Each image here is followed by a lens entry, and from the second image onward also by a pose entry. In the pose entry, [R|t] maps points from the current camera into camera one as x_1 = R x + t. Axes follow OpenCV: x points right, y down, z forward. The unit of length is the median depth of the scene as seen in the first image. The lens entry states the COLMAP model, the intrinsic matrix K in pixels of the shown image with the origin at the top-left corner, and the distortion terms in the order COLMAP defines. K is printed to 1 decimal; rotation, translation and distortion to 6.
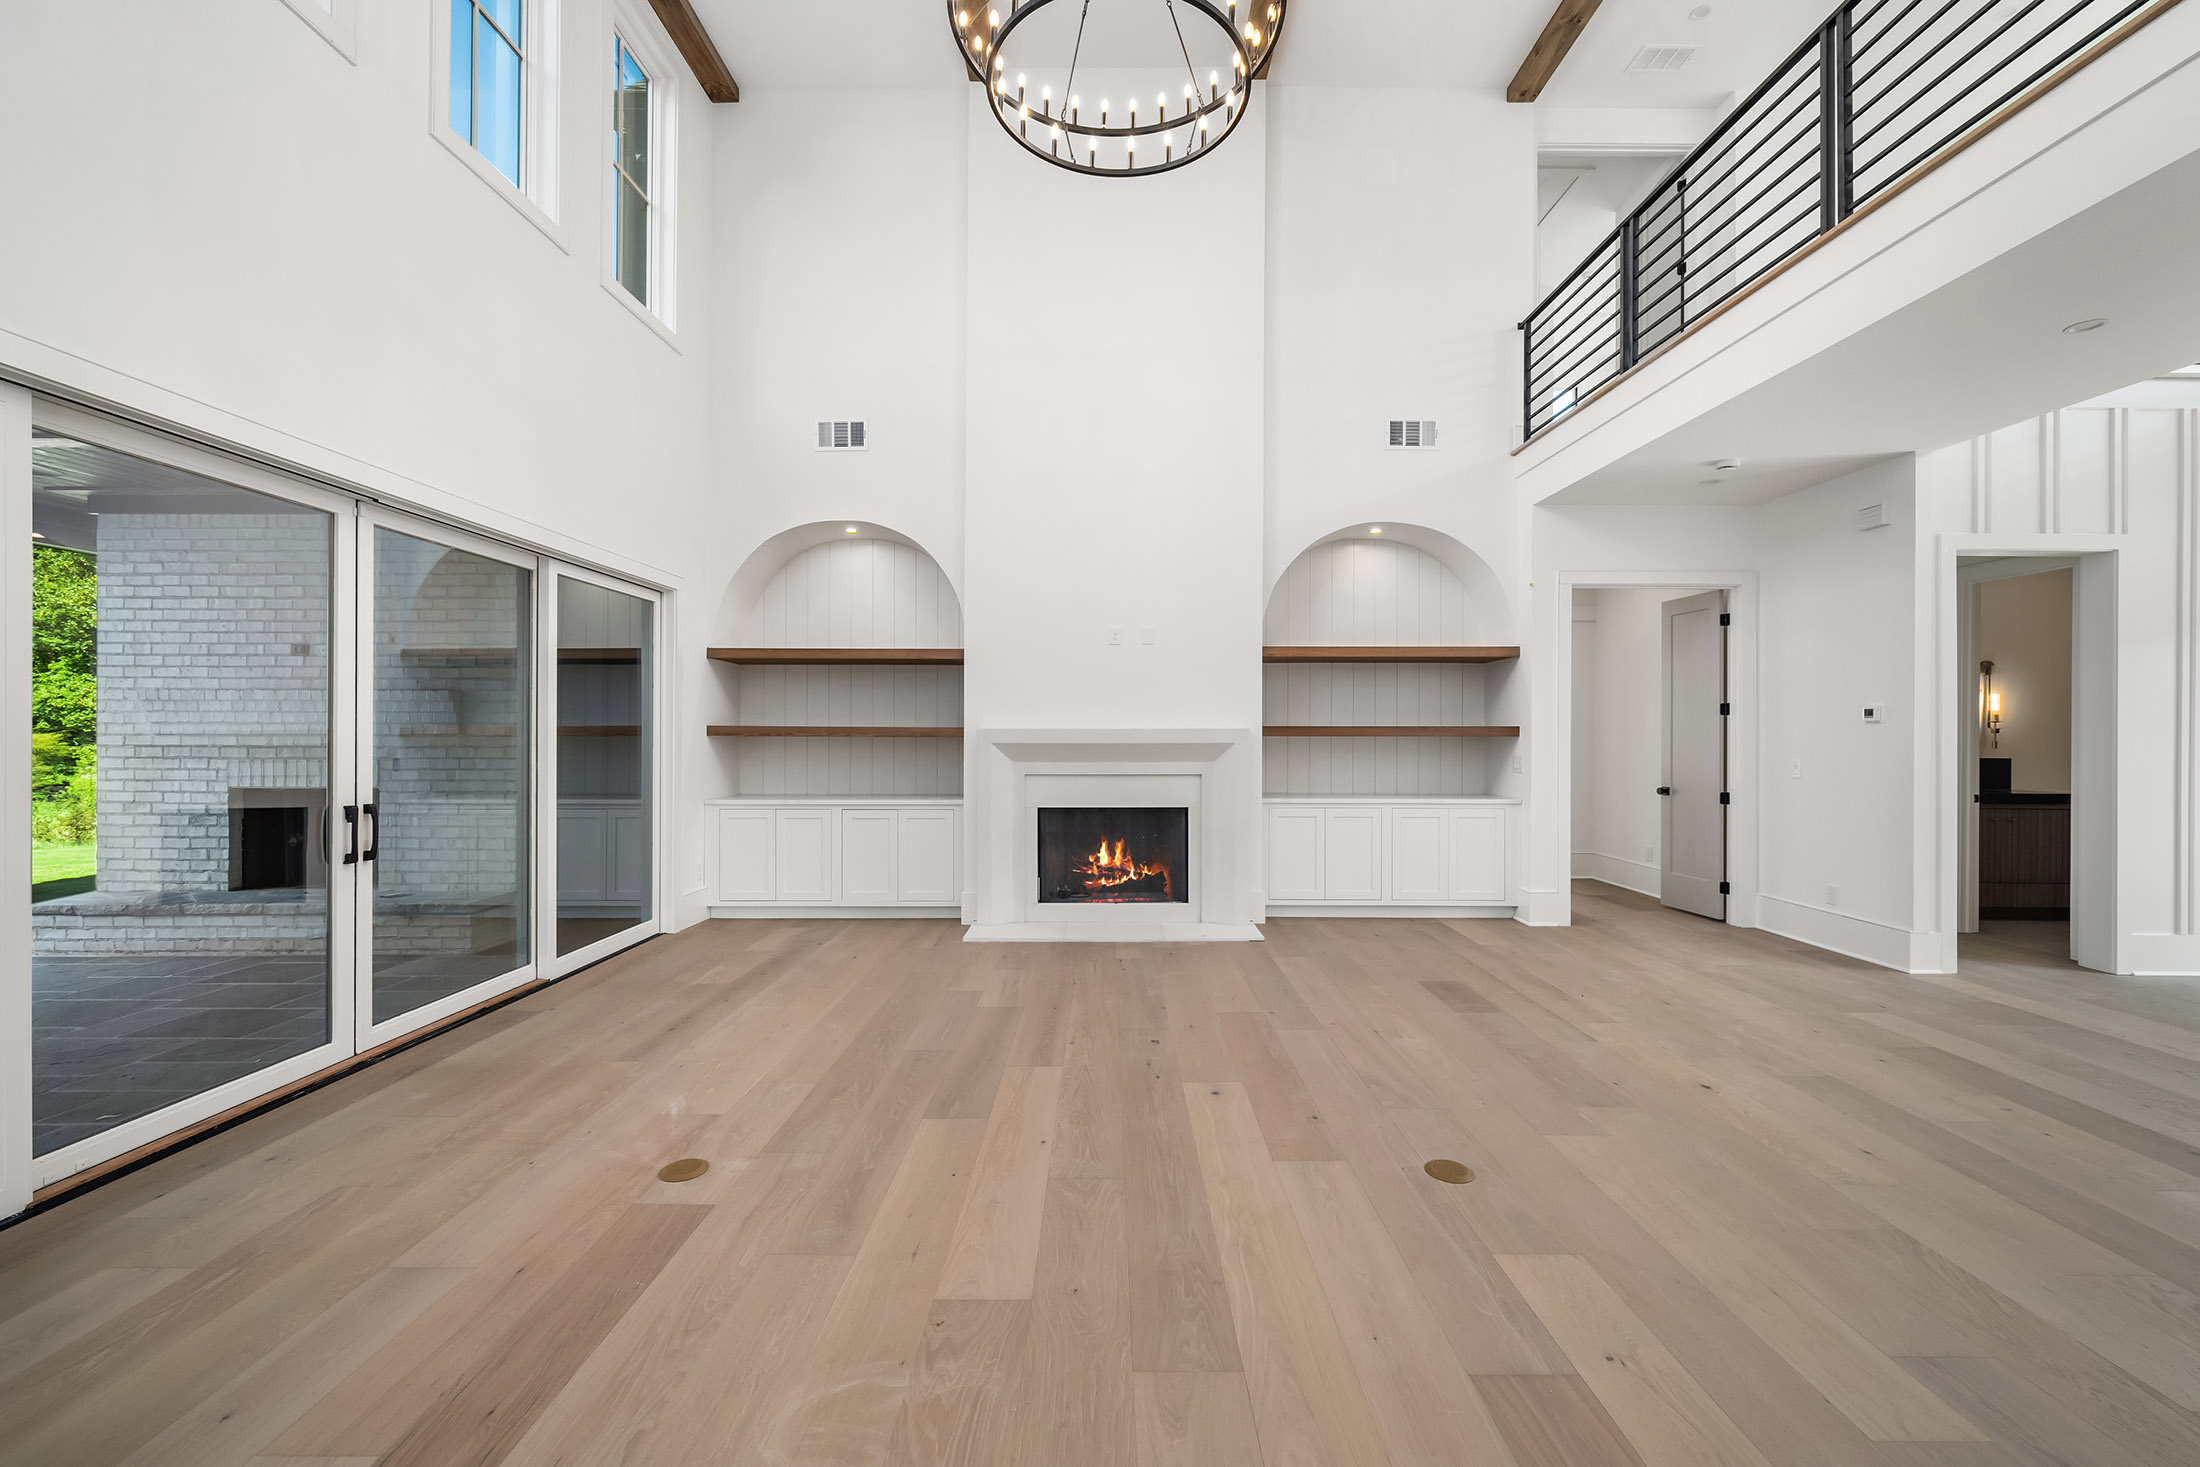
lens RADIAL K [[855.4, 0, 1100.0], [0, 855.4, 733.5], [0, 0, 1]] dist [0.000990, -0.000017]
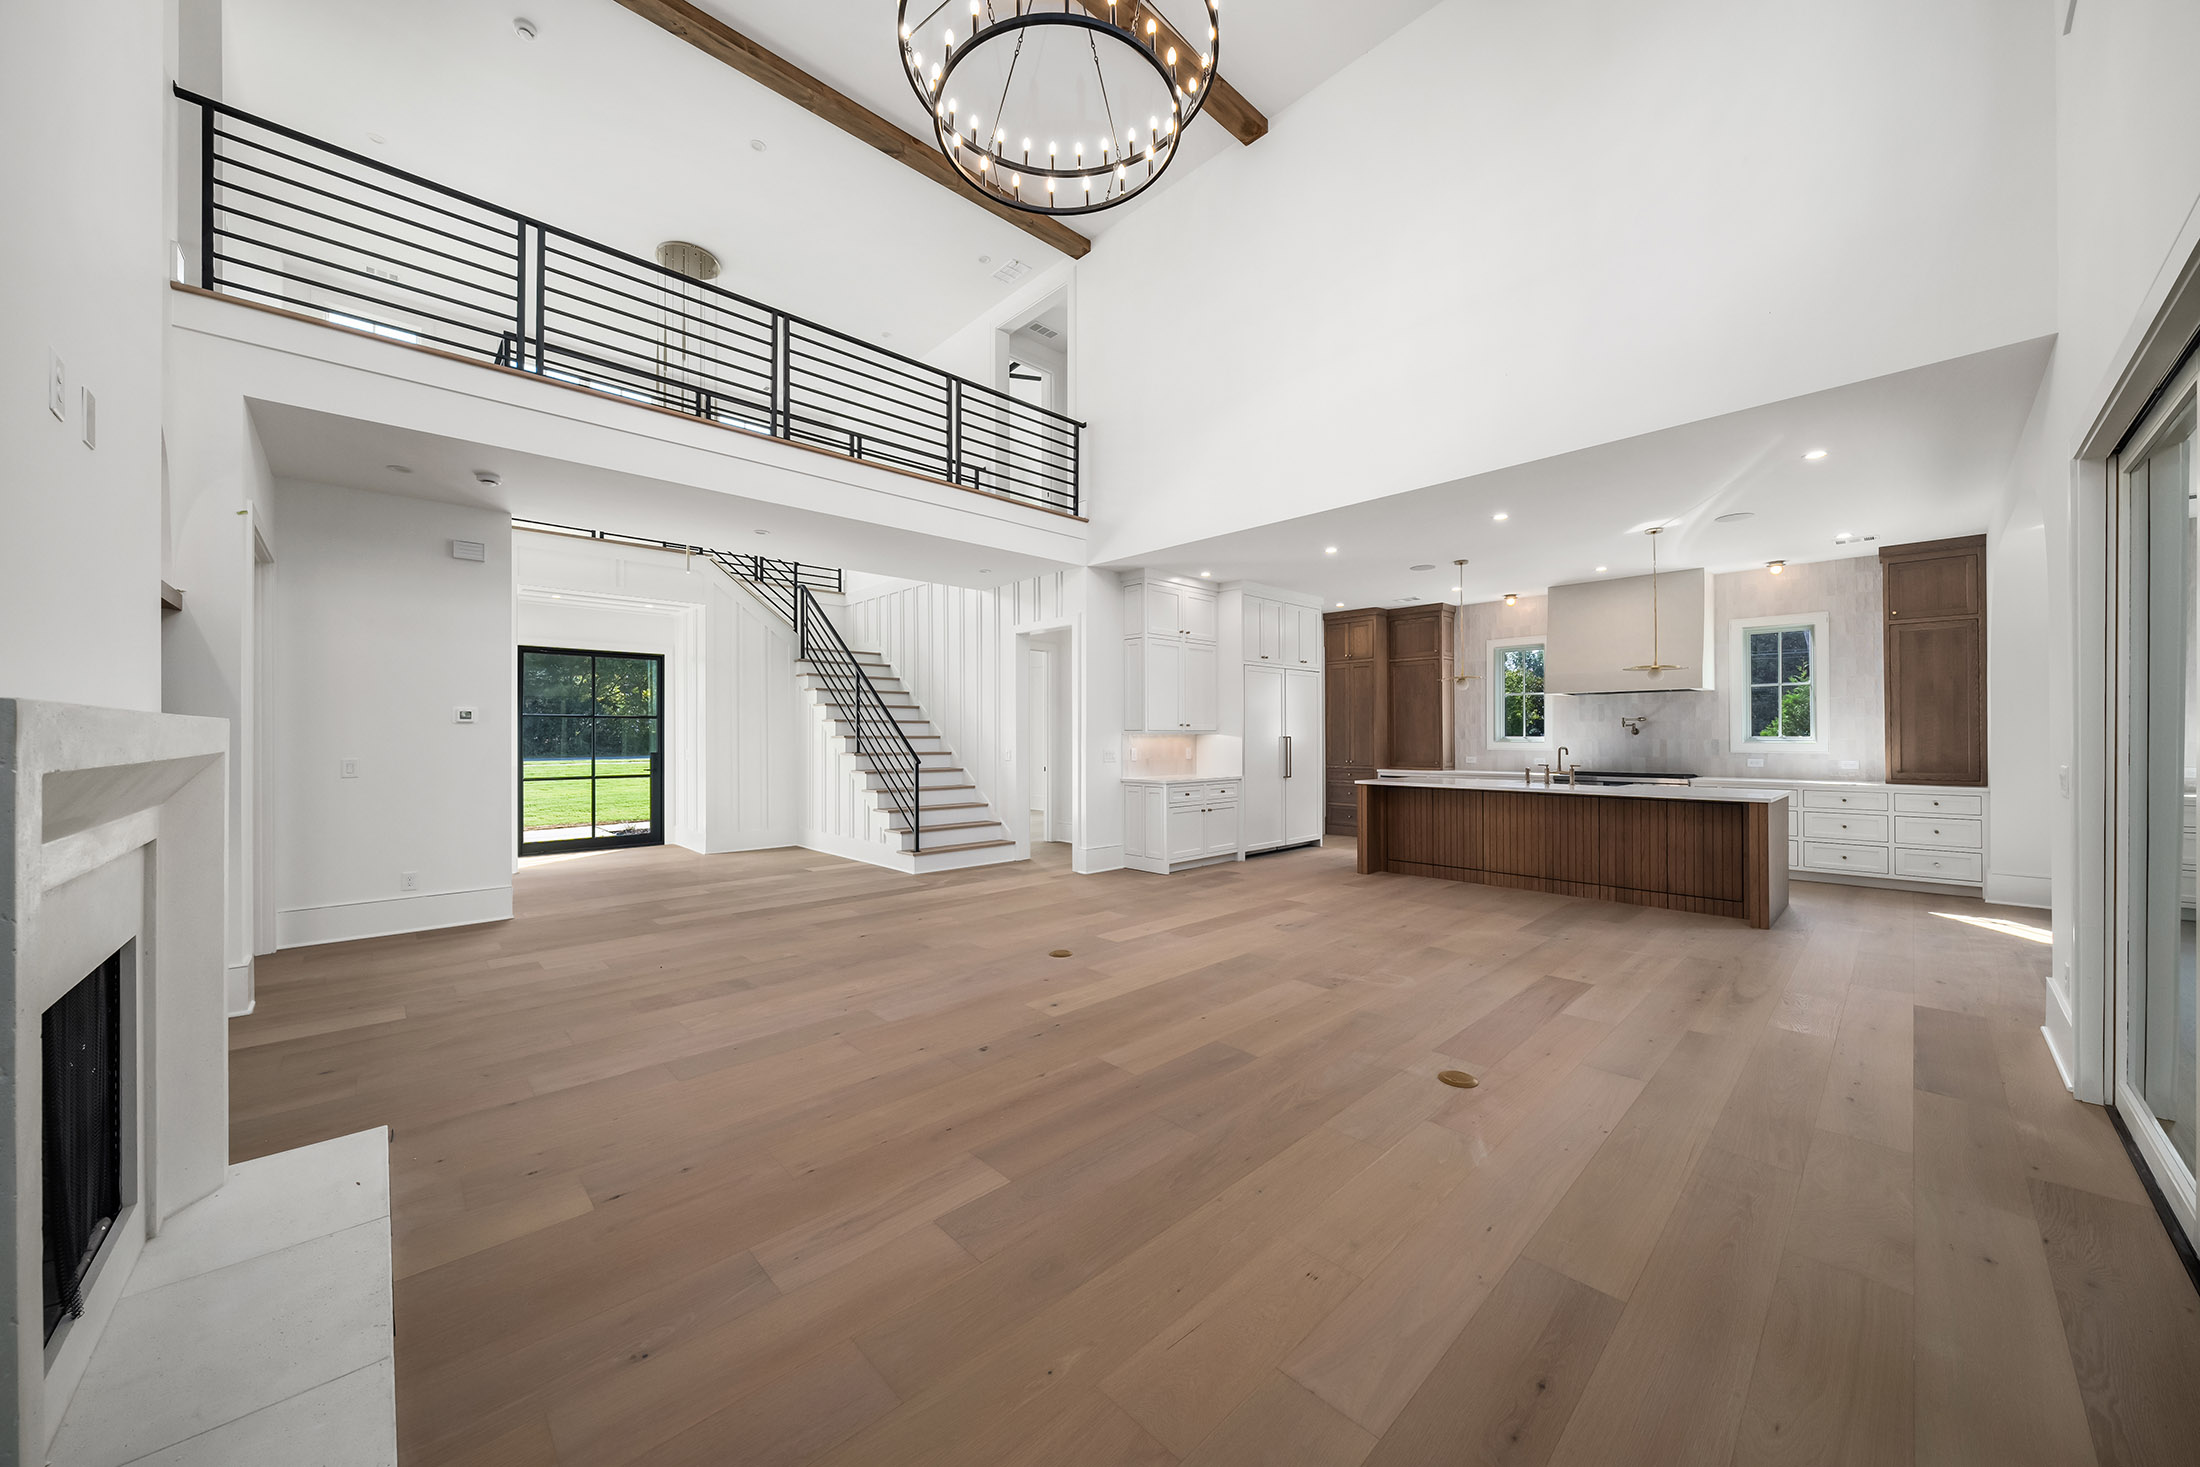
lens RADIAL K [[787.4, 0, 1090.9], [0, 787.4, 734.3], [0, 0, 1]] dist [-0.001021, -0.000132]
pose [[-0.684005, -0.000547, 0.729478, -0.449959], [0.000822, 0.999999, 0.001520, 0.001372], [-0.729477, 0.001639, -0.684003, 1.022609]]
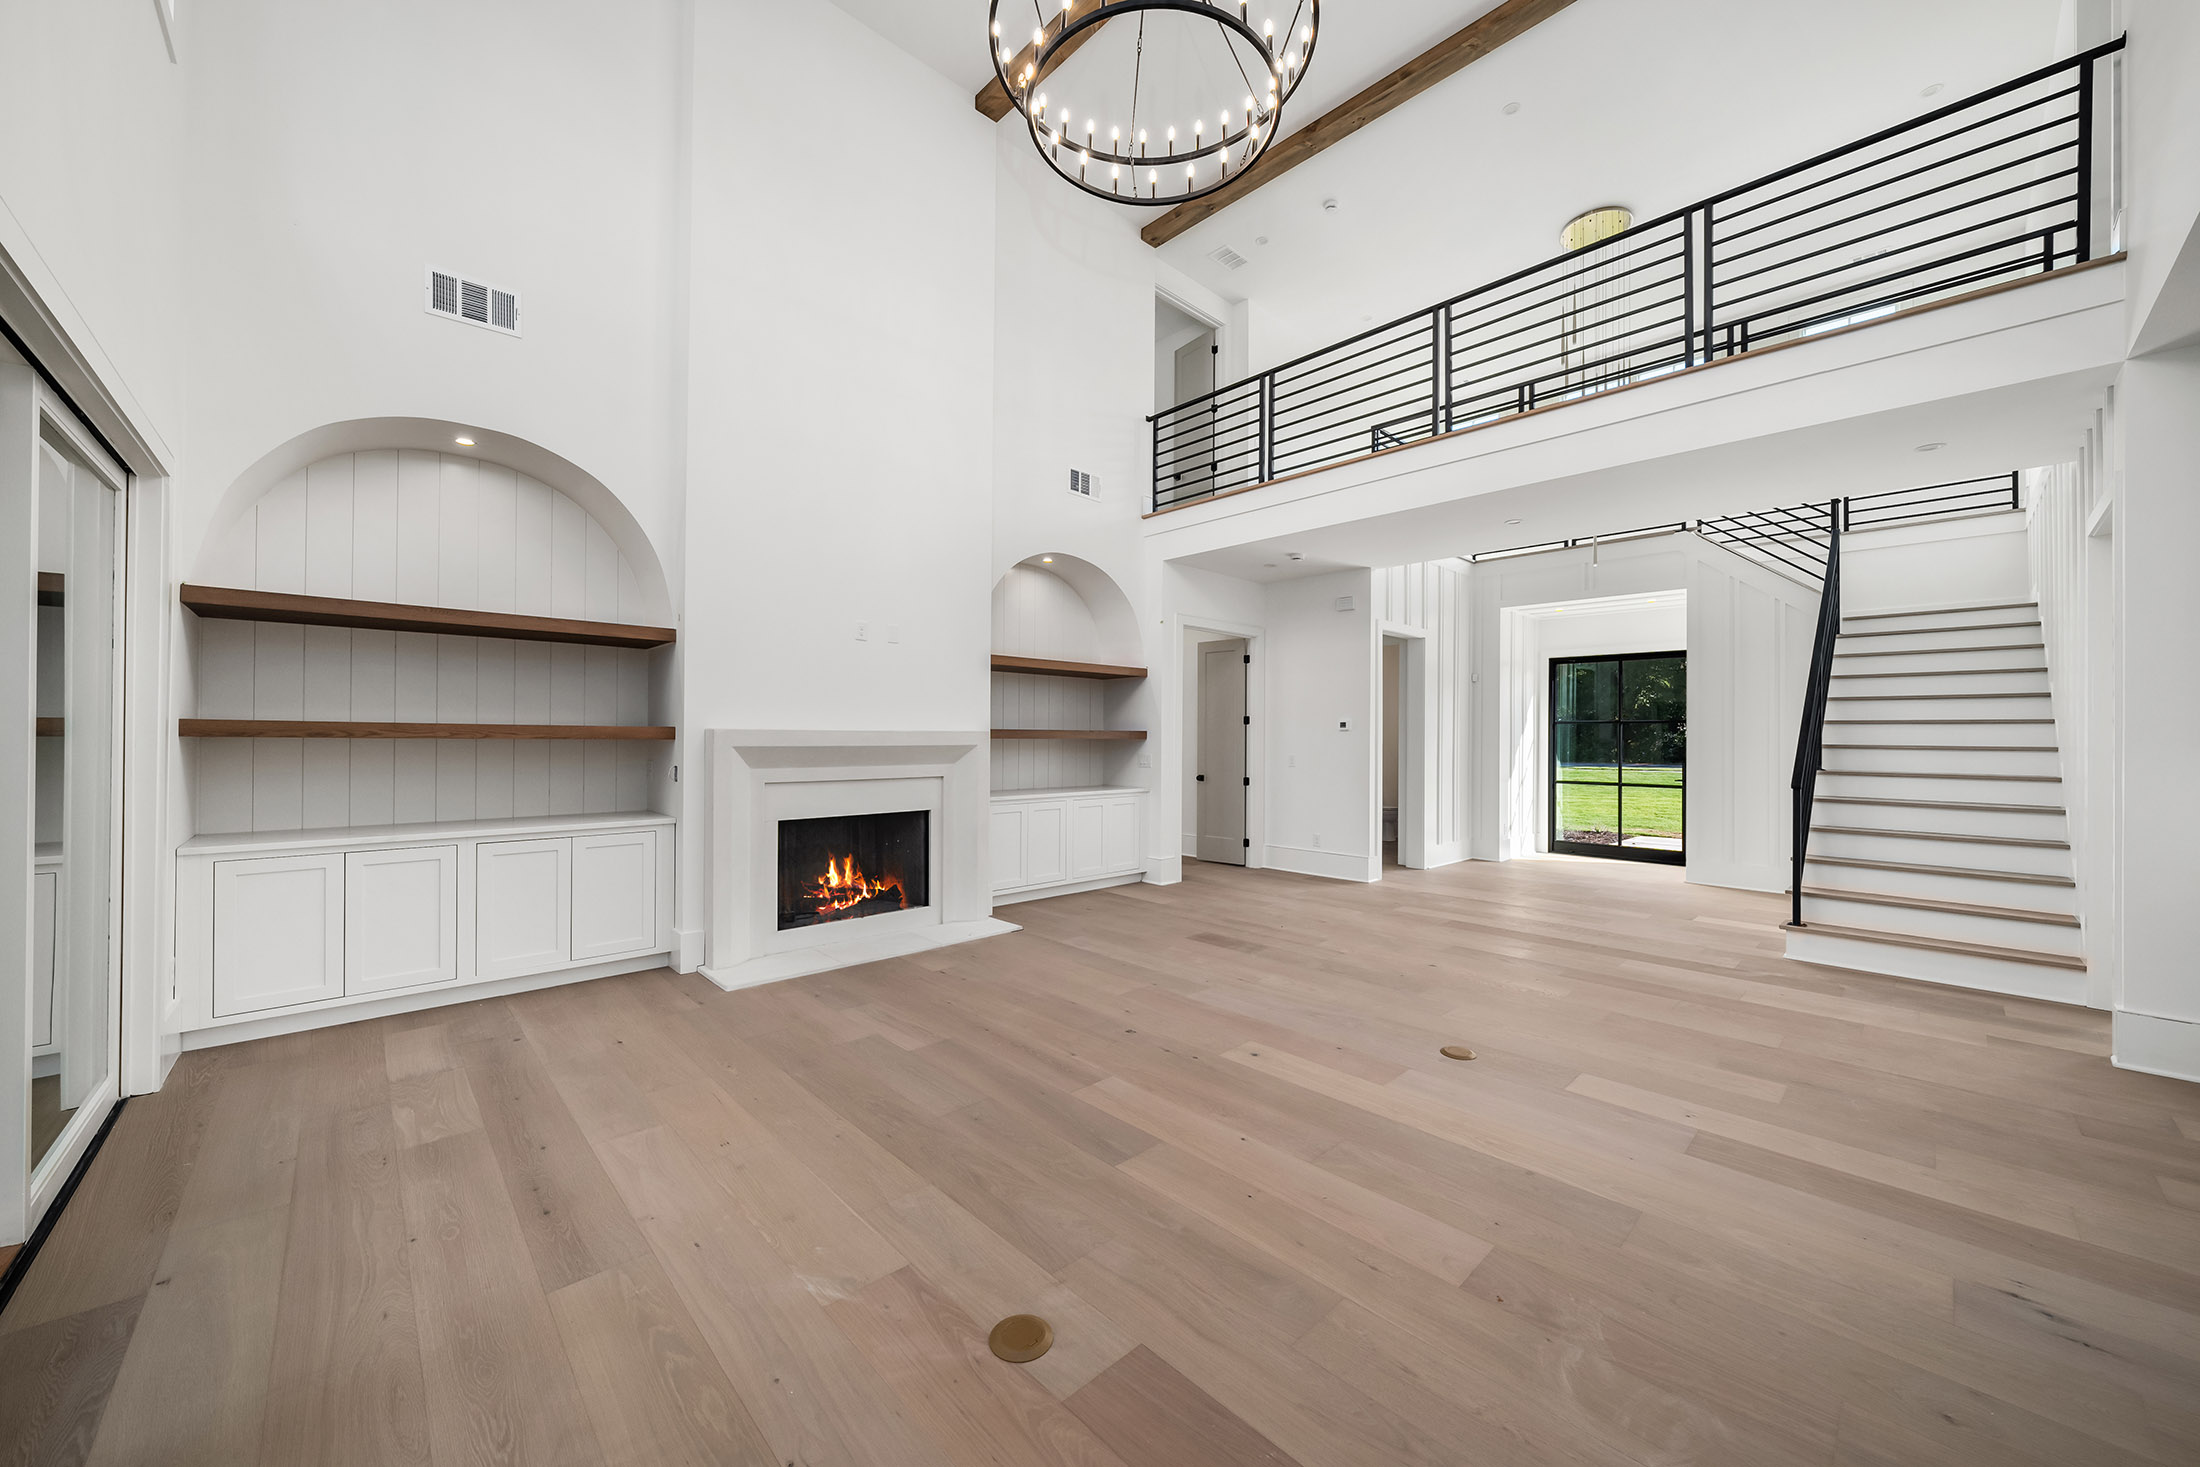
lens RADIAL K [[787.4, 0, 1090.9], [0, 787.4, 734.3], [0, 0, 1]] dist [-0.001021, -0.000132]
pose [[0.730280, 0.004946, 0.683130, -0.423896], [-0.004914, 0.999986, -0.001987, -0.001017], [-0.683130, -0.001905, 0.730294, 0.221706]]
